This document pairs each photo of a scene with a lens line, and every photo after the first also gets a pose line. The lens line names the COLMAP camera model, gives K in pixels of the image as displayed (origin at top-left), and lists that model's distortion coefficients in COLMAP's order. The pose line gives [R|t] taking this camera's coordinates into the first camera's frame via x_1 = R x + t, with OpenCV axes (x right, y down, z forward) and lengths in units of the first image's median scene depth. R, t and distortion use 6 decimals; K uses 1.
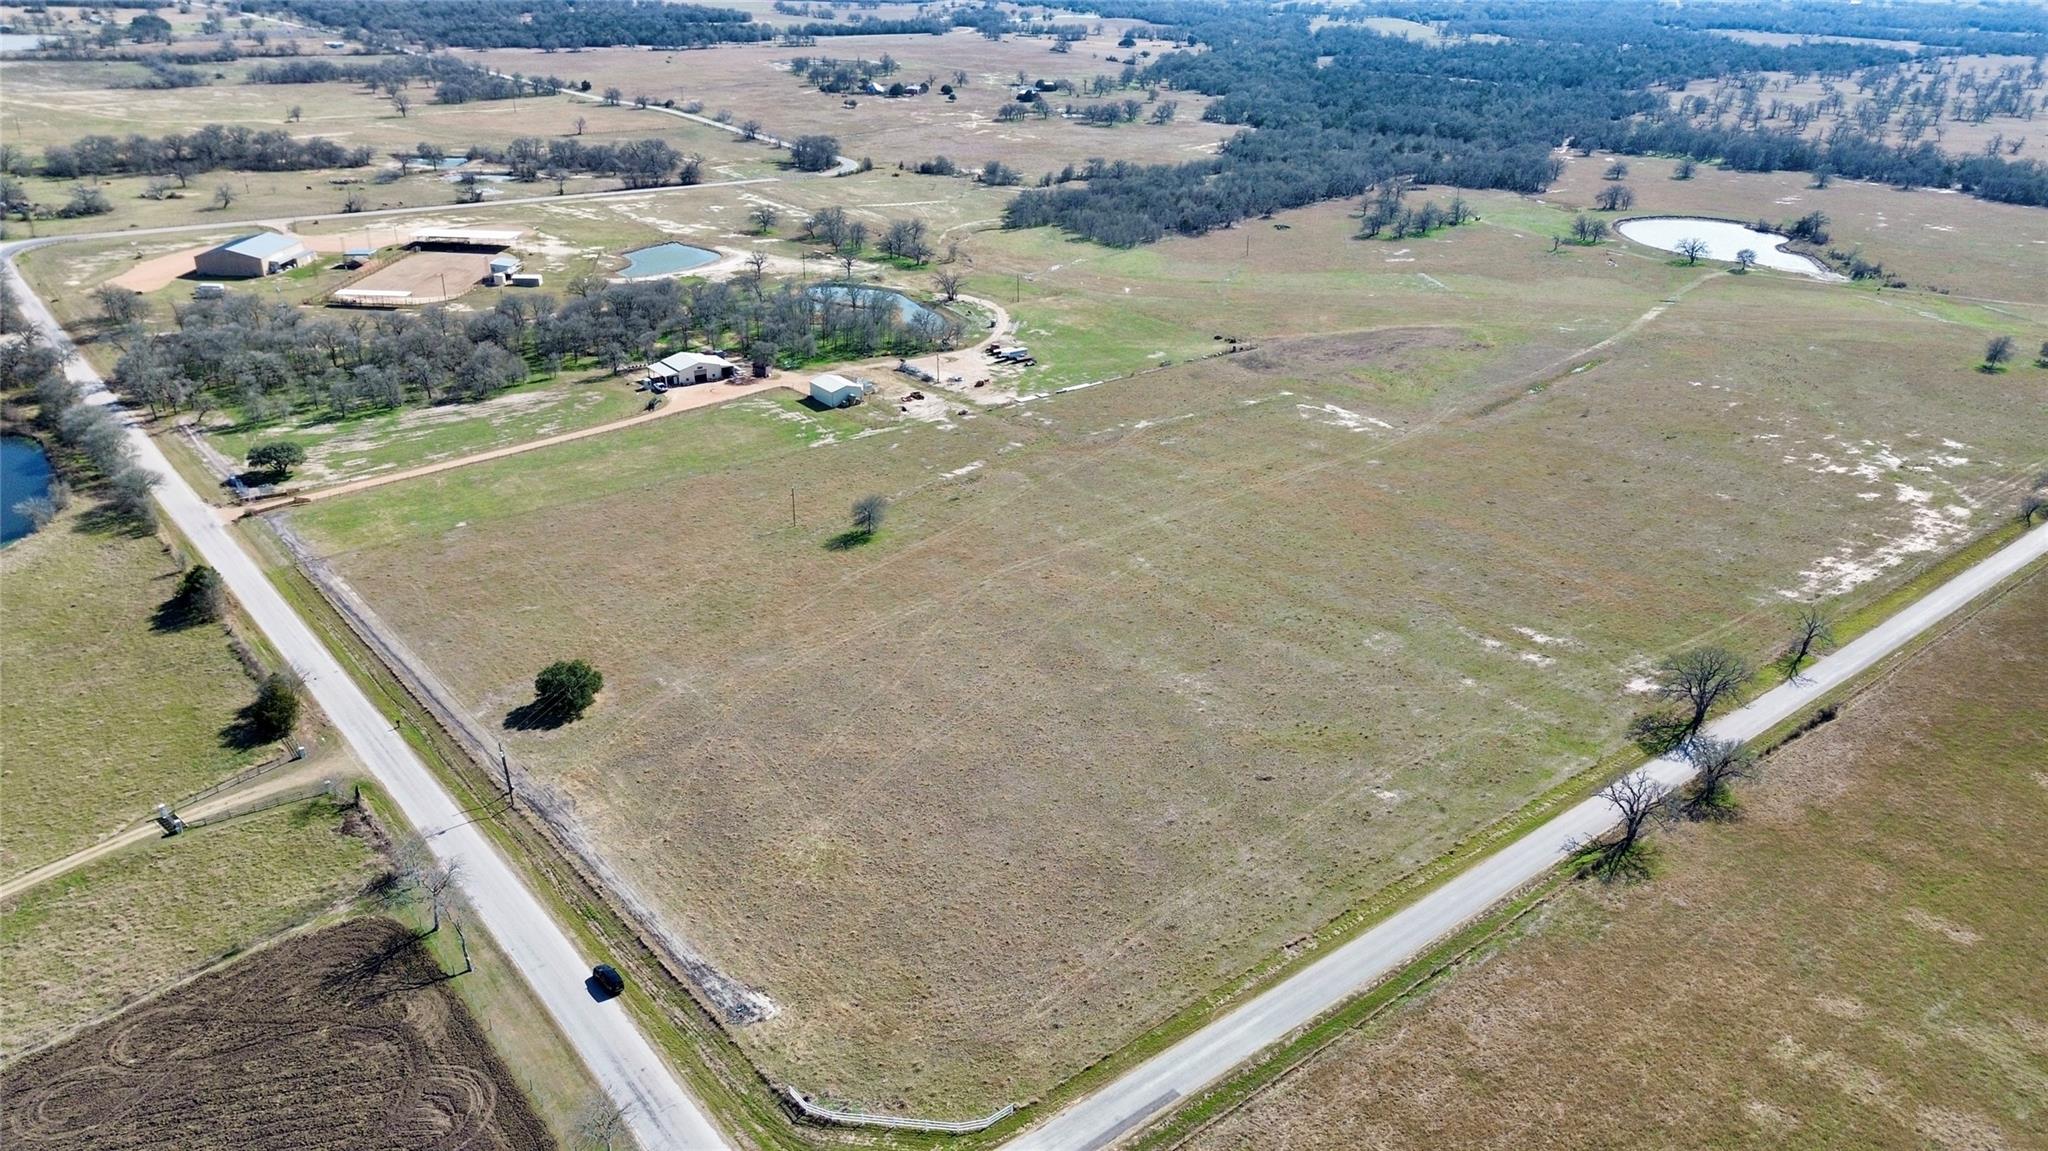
lens RADIAL K [[1438.4, 0, 1035.0], [0, 1438.4, 586.8], [0, 0, 1]] dist [0.068012, -0.067366]
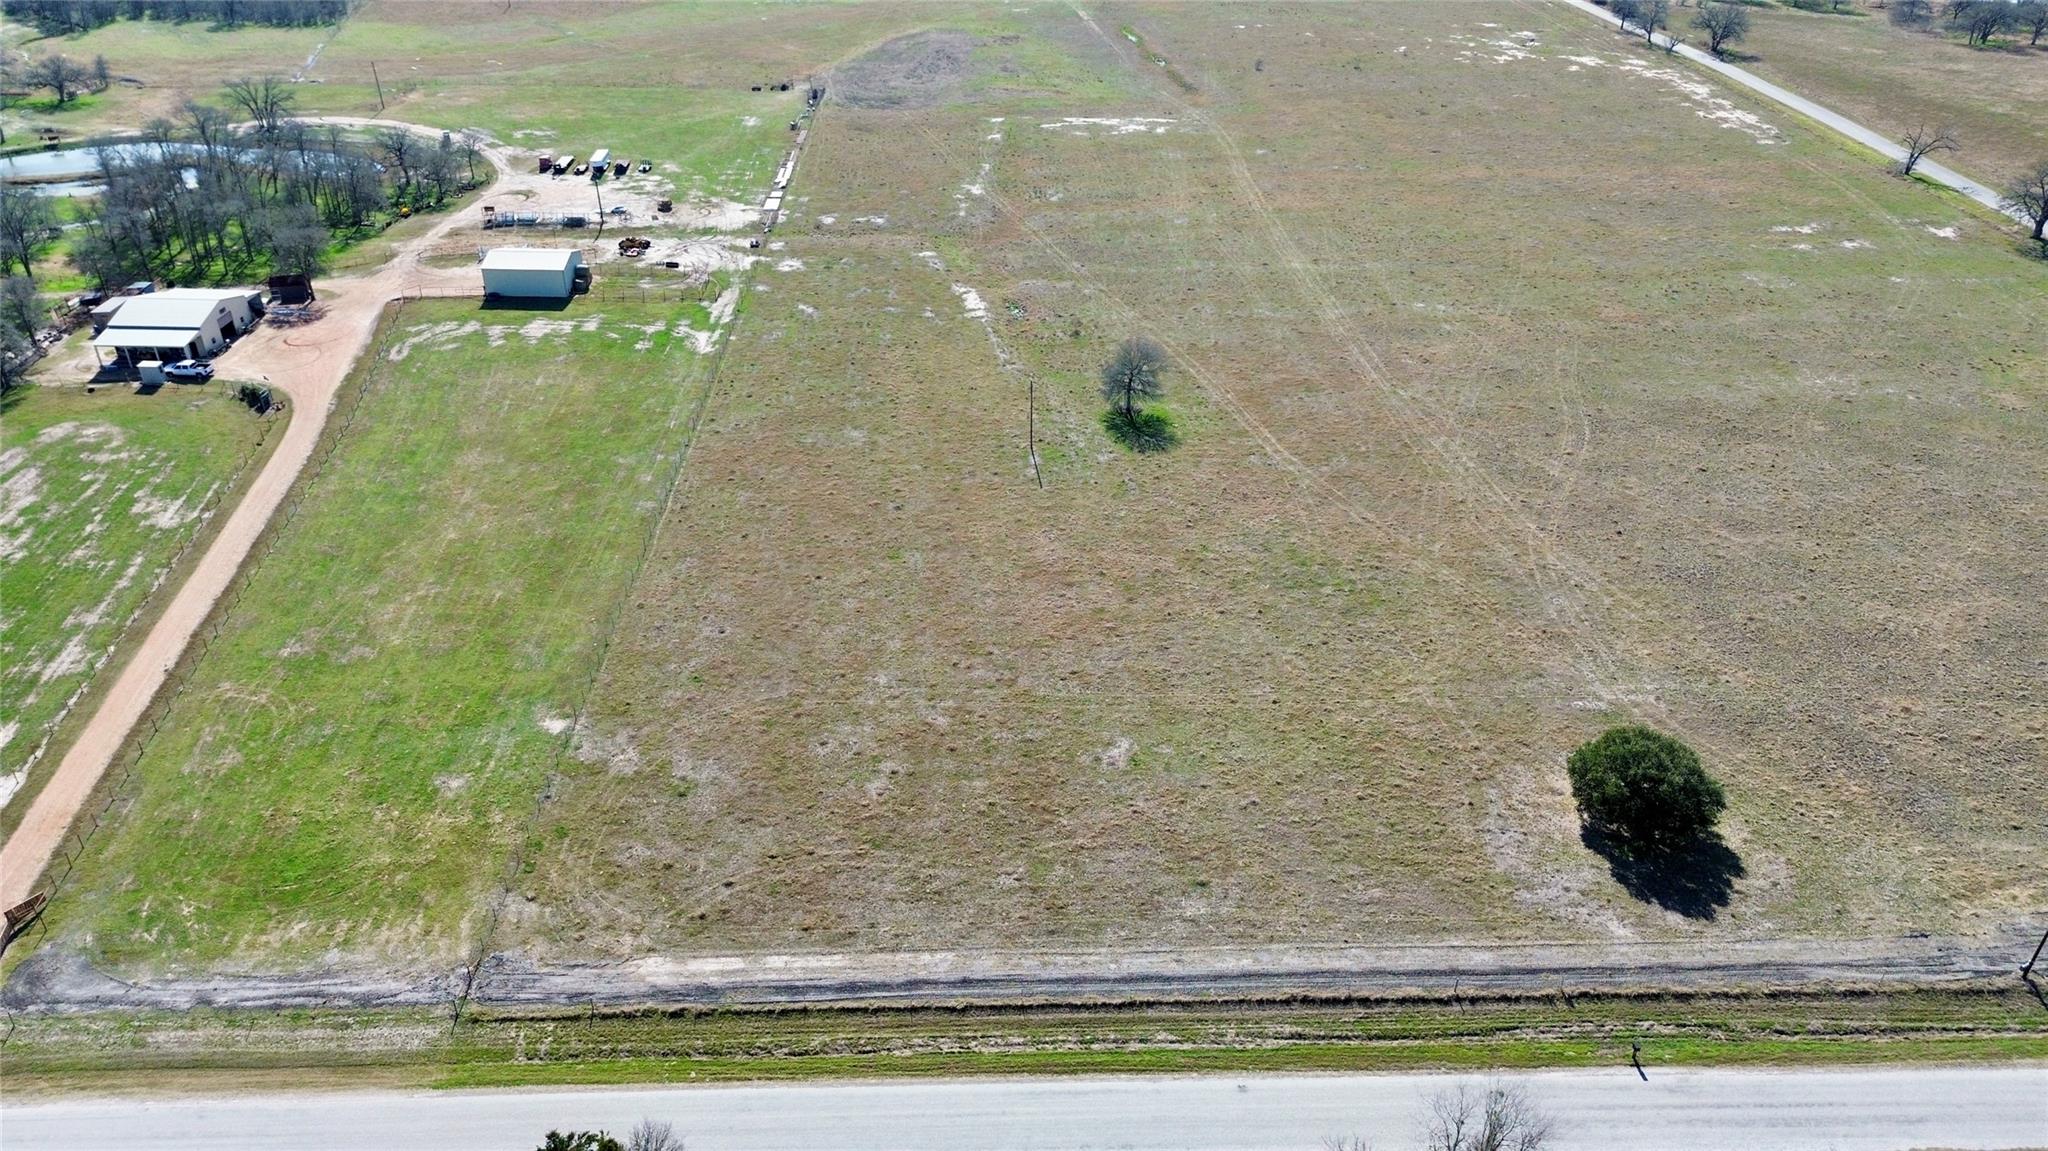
lens RADIAL K [[1438.4, 0, 1035.0], [0, 1438.4, 586.8], [0, 0, 1]] dist [0.068012, -0.067366]
pose [[0.617183, -0.420839, 0.664816, -0.471065], [0.329353, 0.905533, 0.267462, -0.119015], [-0.714571, 0.053886, 0.697484, 0.509174]]
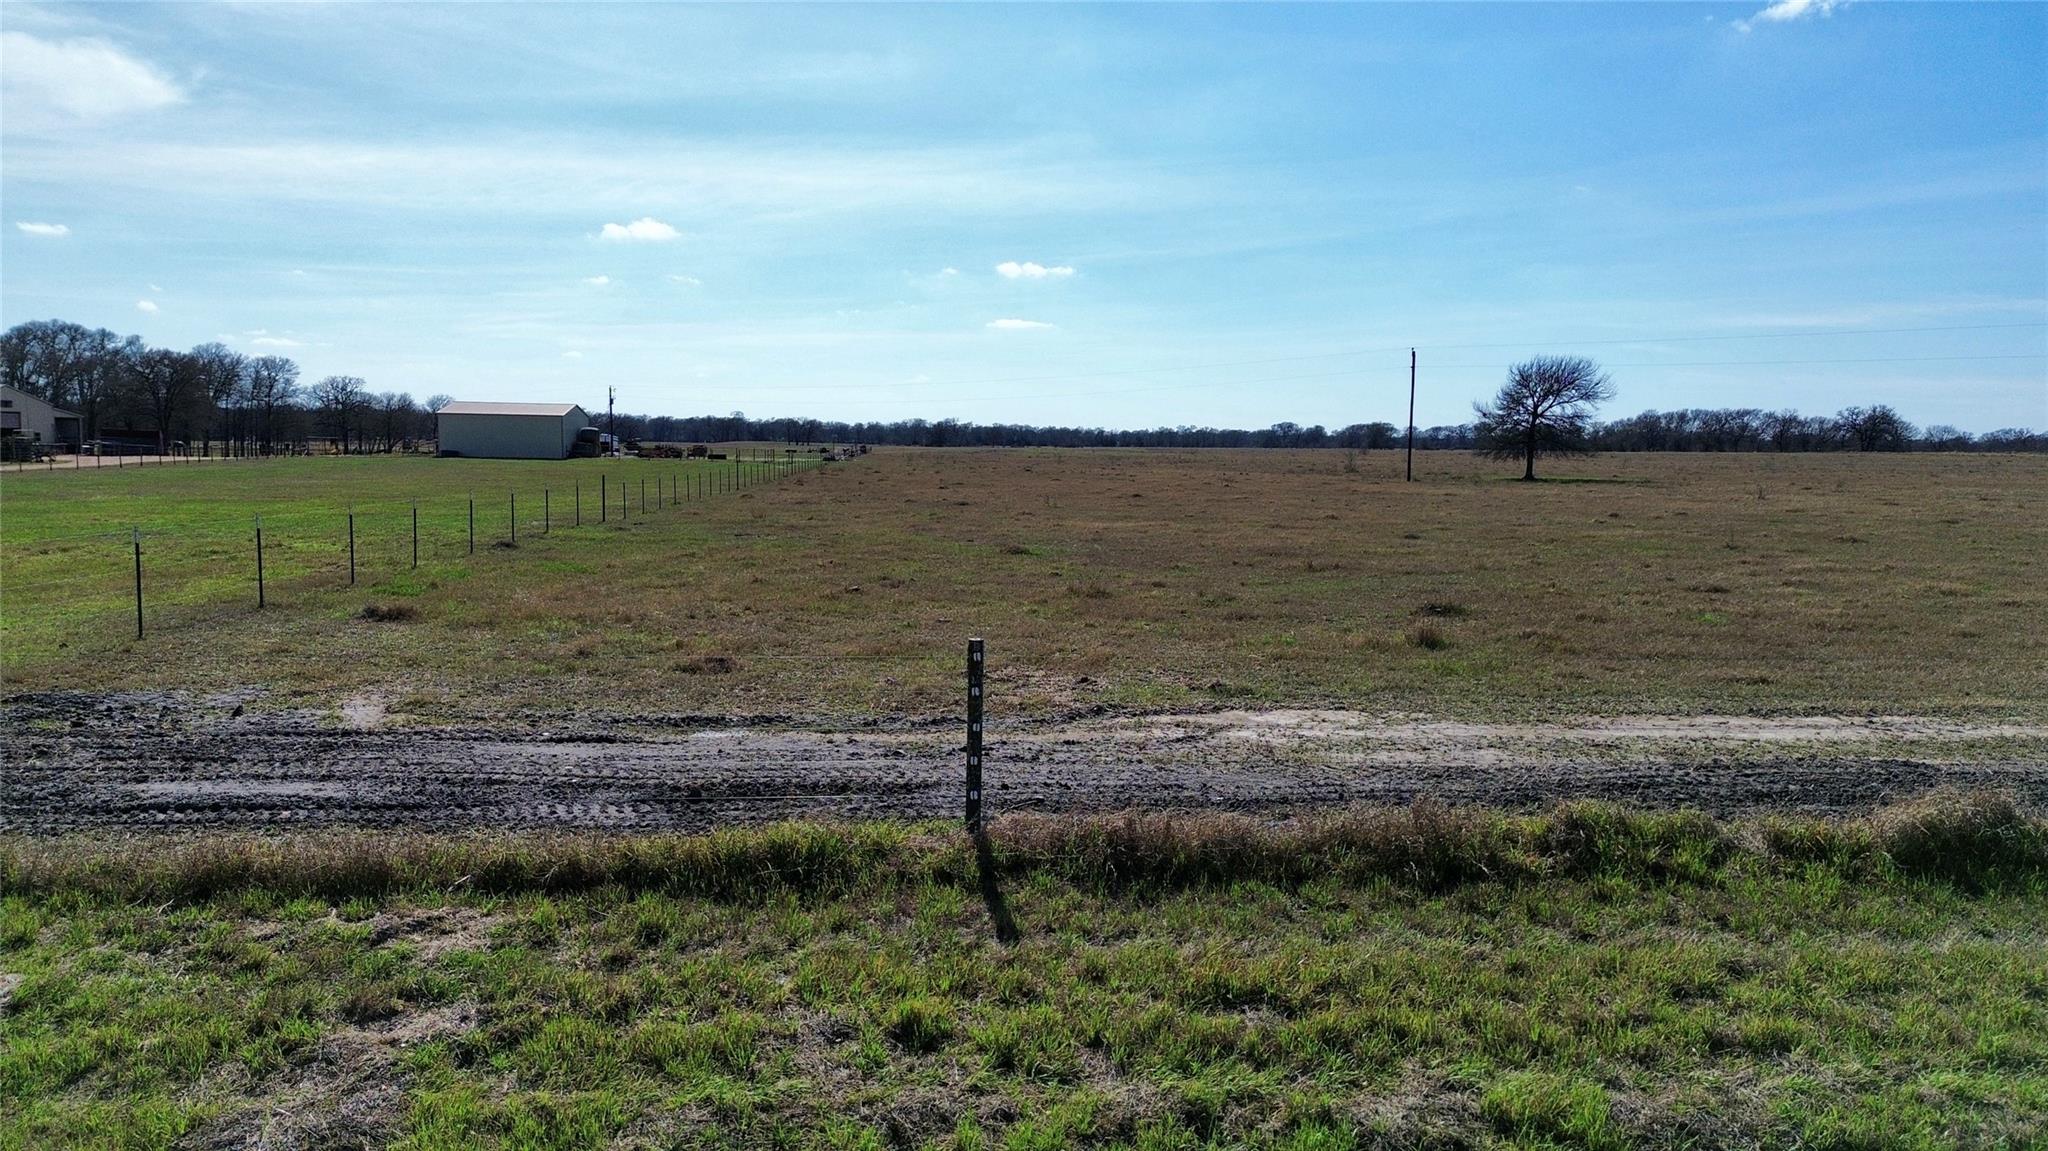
lens RADIAL K [[1438.4, 0, 1035.0], [0, 1438.4, 586.8], [0, 0, 1]] dist [0.068012, -0.067366]
pose [[0.580064, -0.079589, 0.810673, -0.393533], [0.326238, 0.934610, -0.141678, -0.003238], [-0.746388, 0.346654, 0.568099, 0.744003]]
